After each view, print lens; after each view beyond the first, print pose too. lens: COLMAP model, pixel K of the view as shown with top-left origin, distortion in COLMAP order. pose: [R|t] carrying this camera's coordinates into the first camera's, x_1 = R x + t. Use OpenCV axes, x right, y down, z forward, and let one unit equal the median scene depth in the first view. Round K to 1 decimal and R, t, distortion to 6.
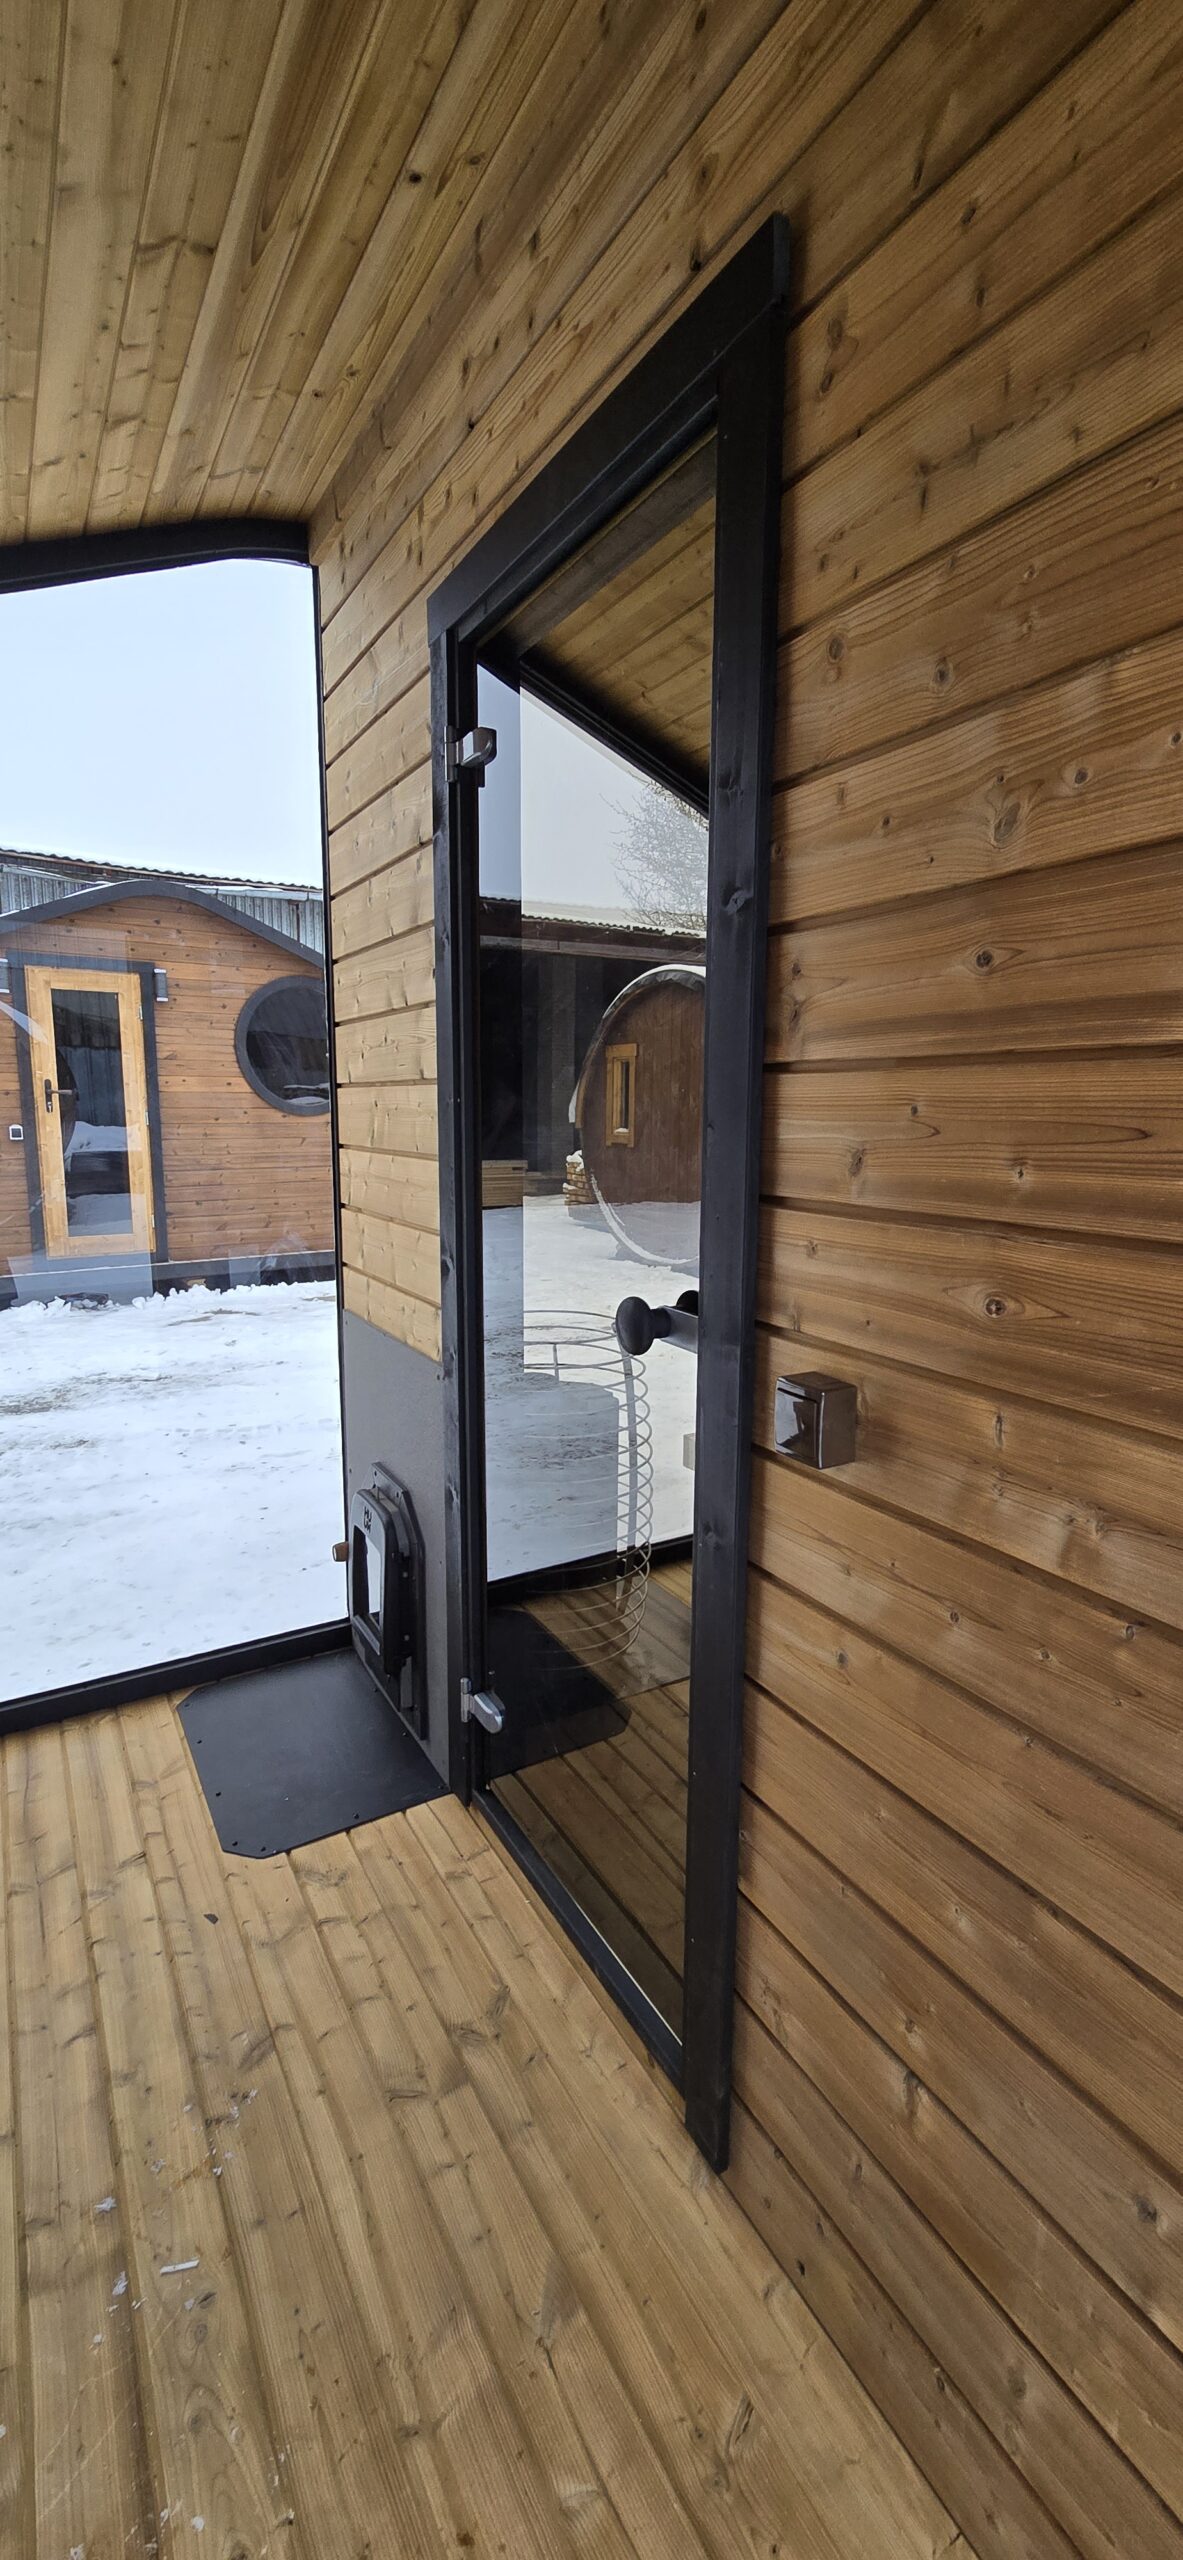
lens RADIAL K [[1038.1, 0, 599.9], [0, 1038.1, 1254.2], [0, 0, 1]] dist [-0.008703, 0.002834]
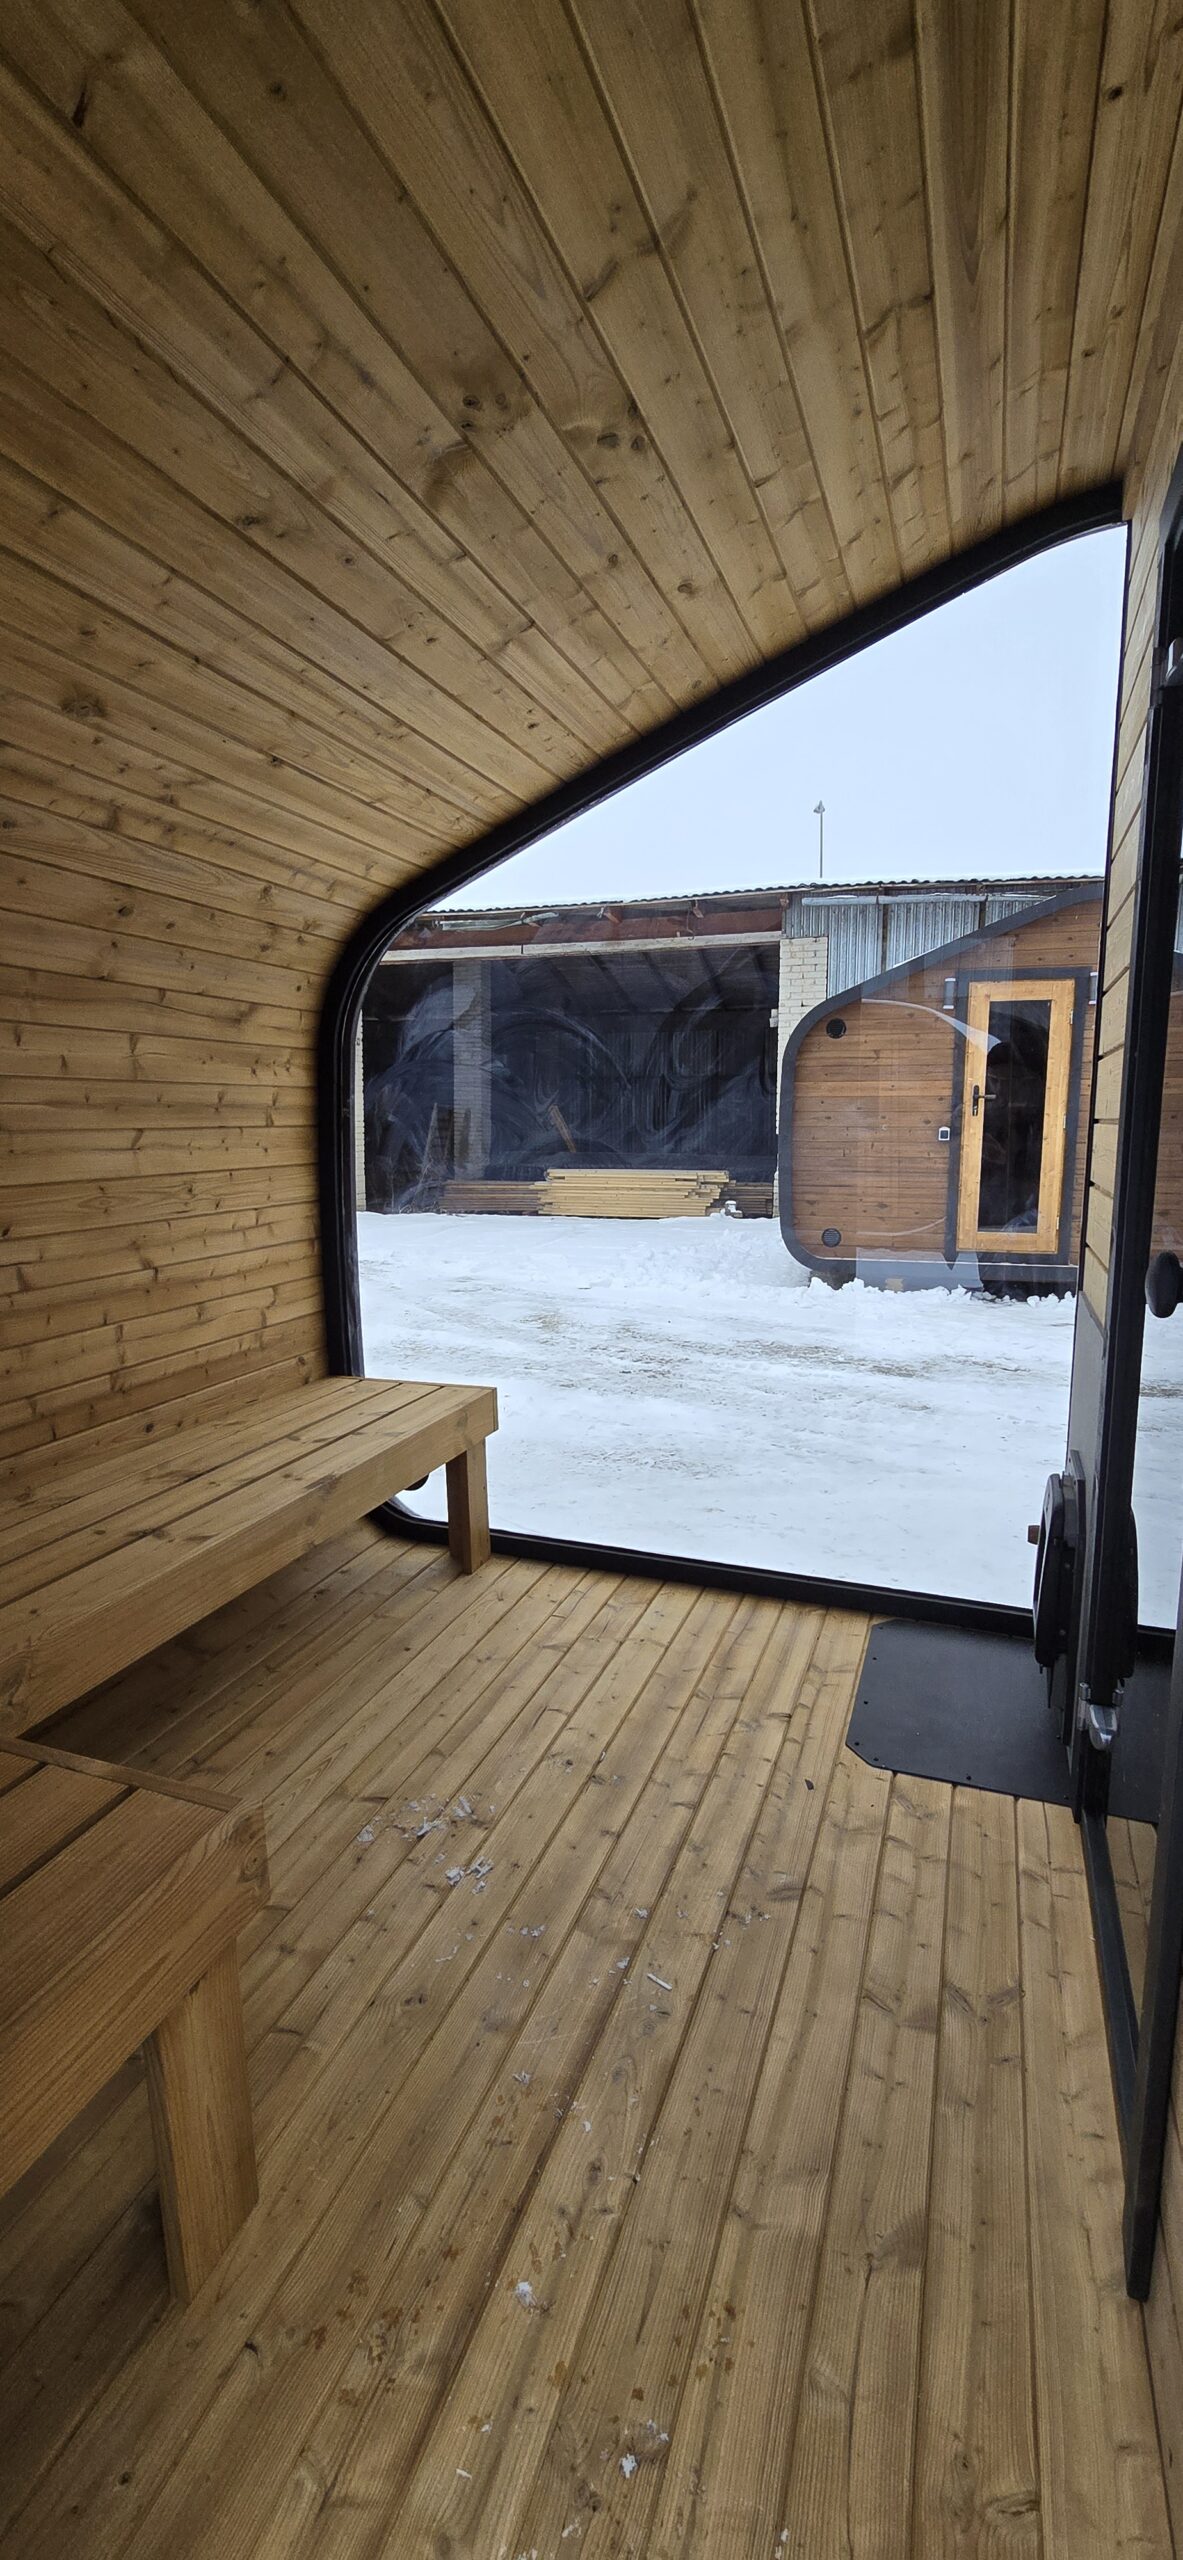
lens RADIAL K [[1038.1, 0, 599.9], [0, 1038.1, 1254.2], [0, 0, 1]] dist [-0.008703, 0.002834]
pose [[0.634209, 0.096341, -0.767136, 0.298256], [-0.107779, 0.993535, 0.035669, 0.047773], [0.765613, 0.060060, 0.640492, 0.061145]]
